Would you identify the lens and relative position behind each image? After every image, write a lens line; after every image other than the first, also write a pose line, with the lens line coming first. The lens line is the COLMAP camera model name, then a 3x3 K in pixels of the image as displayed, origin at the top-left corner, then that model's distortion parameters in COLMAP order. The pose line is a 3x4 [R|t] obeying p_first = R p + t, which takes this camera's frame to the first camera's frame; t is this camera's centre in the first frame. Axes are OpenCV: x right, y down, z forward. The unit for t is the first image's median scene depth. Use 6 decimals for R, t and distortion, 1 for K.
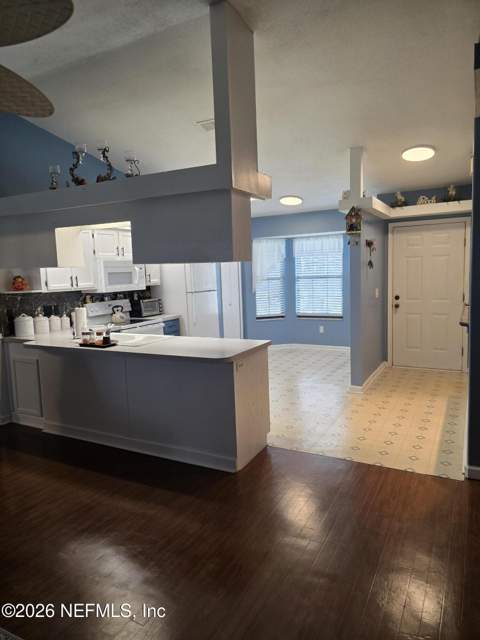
lens RADIAL K [[428.2, 0, 240.1], [0, 428.2, 318.1], [0, 0, 1]] dist [0.043948, -0.023894]
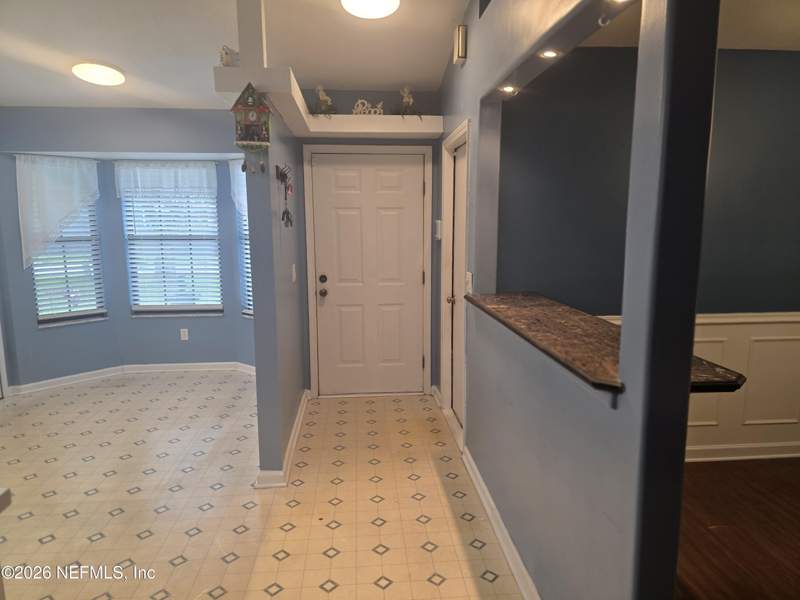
lens RADIAL K [[535.3, 0, 403.3], [0, 535.3, 307.2], [0, 0, 1]] dist [0.043948, -0.023894]
pose [[0.834036, -0.057510, 0.548704, 0.061476], [0.036367, 0.998120, 0.049334, -0.041770], [-0.550510, -0.021192, 0.834560, 0.353221]]
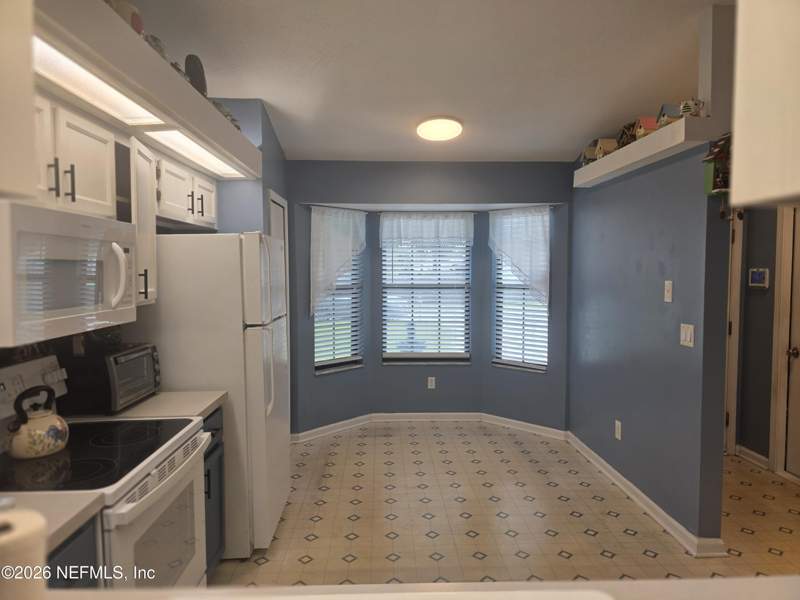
lens RADIAL K [[535.3, 0, 405.7], [0, 535.3, 296.5], [0, 0, 1]] dist [0.043948, -0.023894]
pose [[0.857613, 0.010441, 0.514189, -0.244952], [0.025783, 0.997664, -0.063261, -0.053159], [-0.513649, 0.067511, 0.855341, 0.561677]]
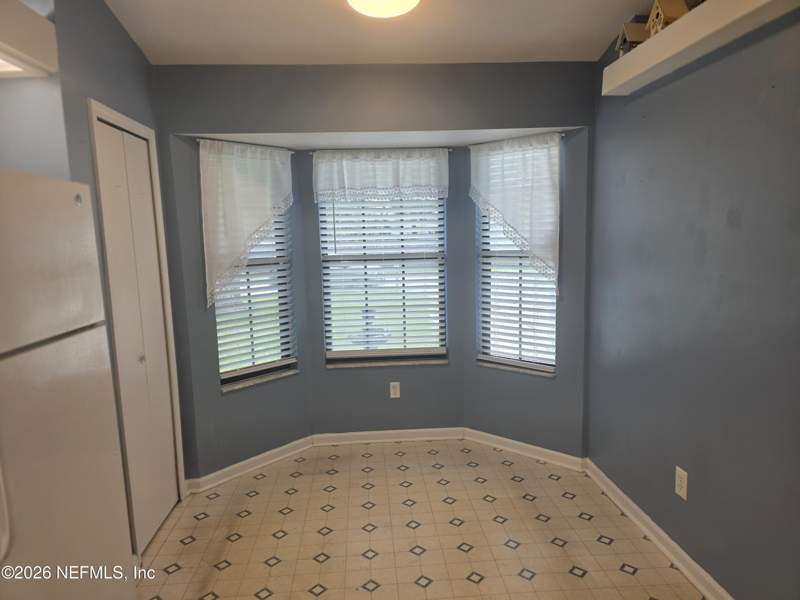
lens RADIAL K [[536.2, 0, 403.1], [0, 536.2, 307.0], [0, 0, 1]] dist [0.050801, -0.006511]
pose [[0.842616, -0.058582, 0.535318, -0.083575], [0.055121, 0.998227, 0.022478, -0.079356], [-0.535686, 0.010566, 0.844351, 0.754647]]
